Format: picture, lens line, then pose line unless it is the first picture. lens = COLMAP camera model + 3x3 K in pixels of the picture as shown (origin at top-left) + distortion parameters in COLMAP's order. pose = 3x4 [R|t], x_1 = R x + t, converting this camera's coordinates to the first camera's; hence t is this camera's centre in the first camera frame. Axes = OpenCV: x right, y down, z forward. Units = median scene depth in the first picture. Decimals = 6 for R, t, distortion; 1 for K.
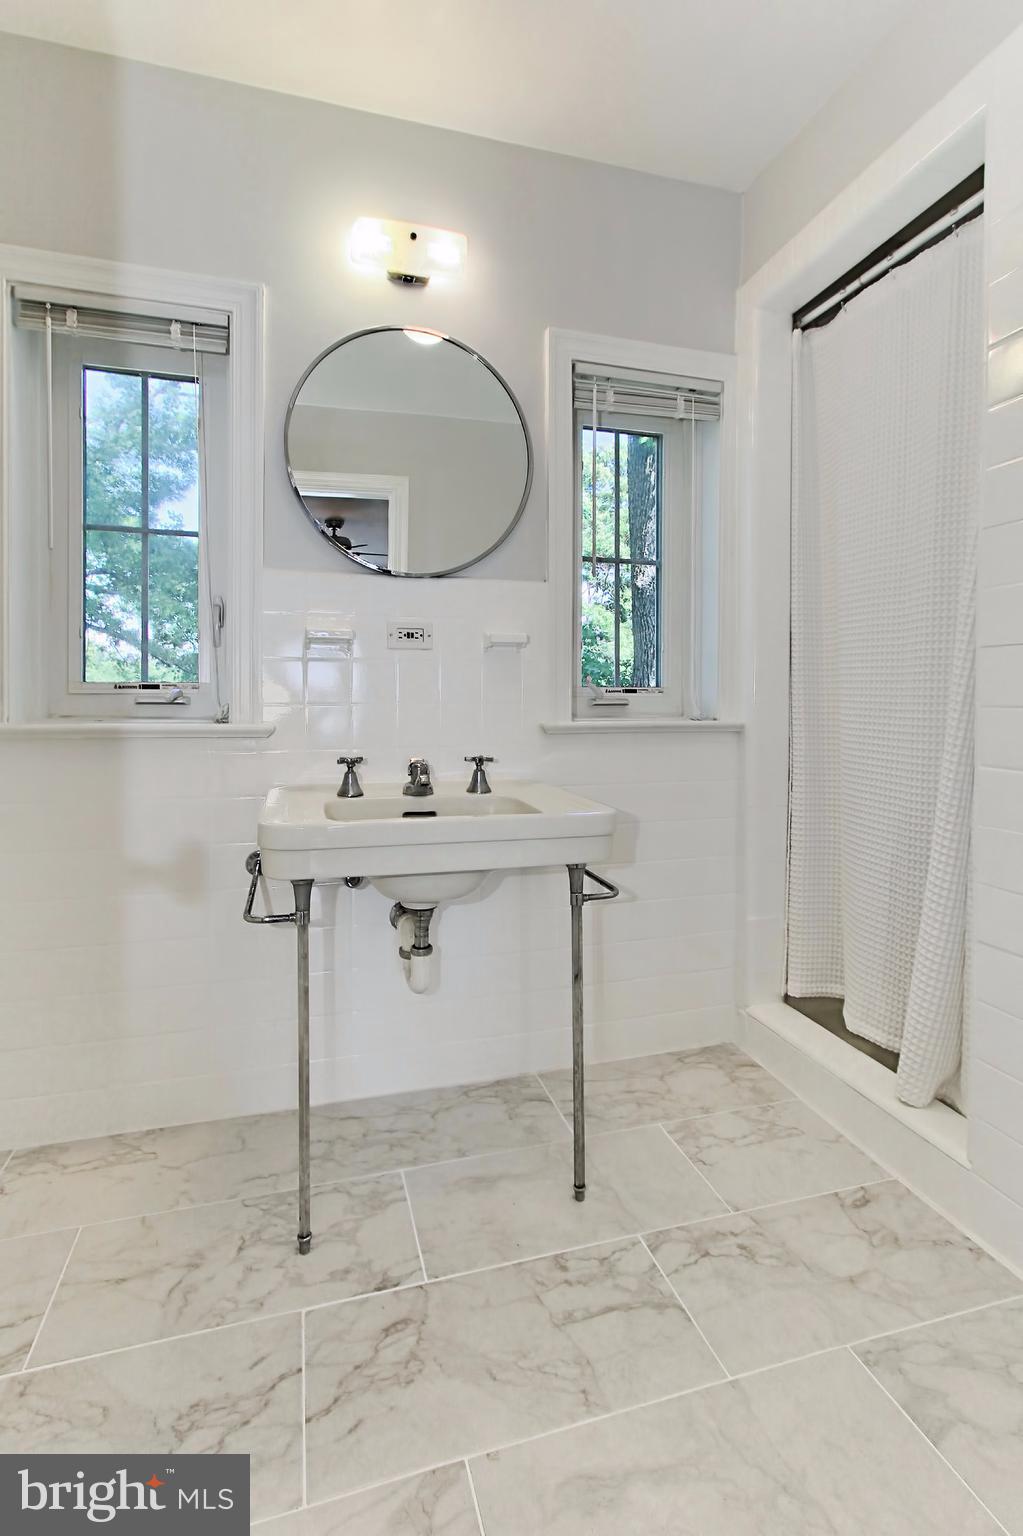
lens RADIAL K [[719.2, 0, 504.1], [0, 719.2, 710.0], [0, 0, 1]] dist [-0.000323, 0.000728]
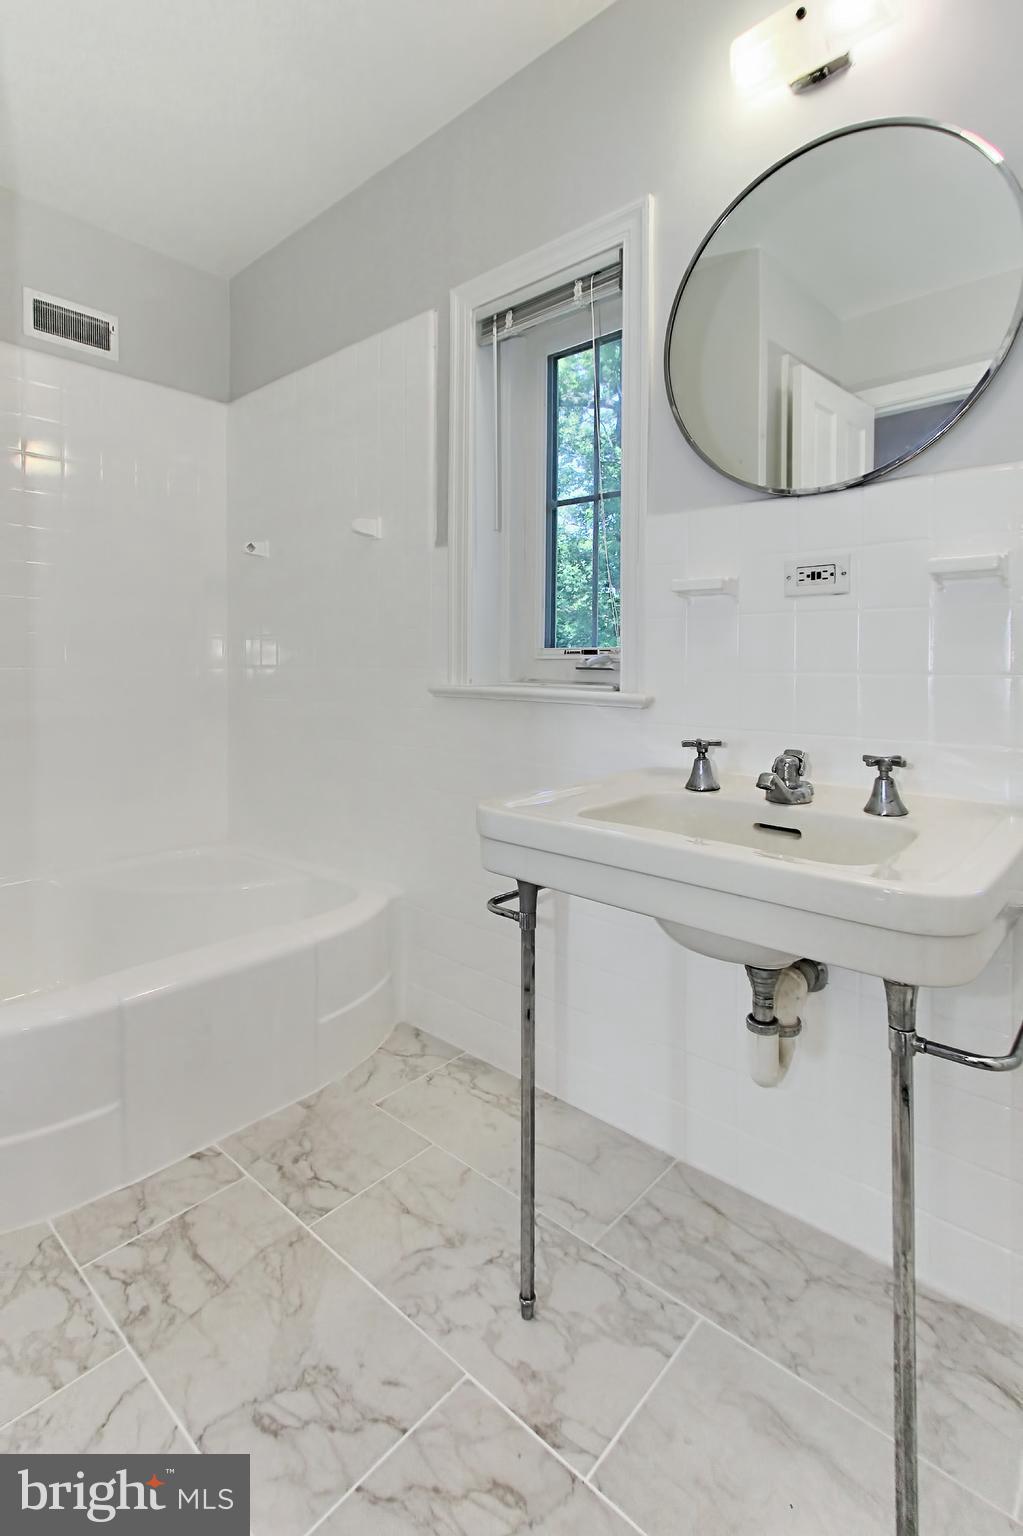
lens RADIAL K [[740.3, 0, 512.0], [0, 740.3, 666.2], [0, 0, 1]] dist [-0.000225, 0.000571]
pose [[0.533420, 0.003579, -0.845843, 0.409413], [-0.013358, 0.999902, -0.004194, -0.008981], [0.845745, 0.013536, 0.533416, 0.462620]]
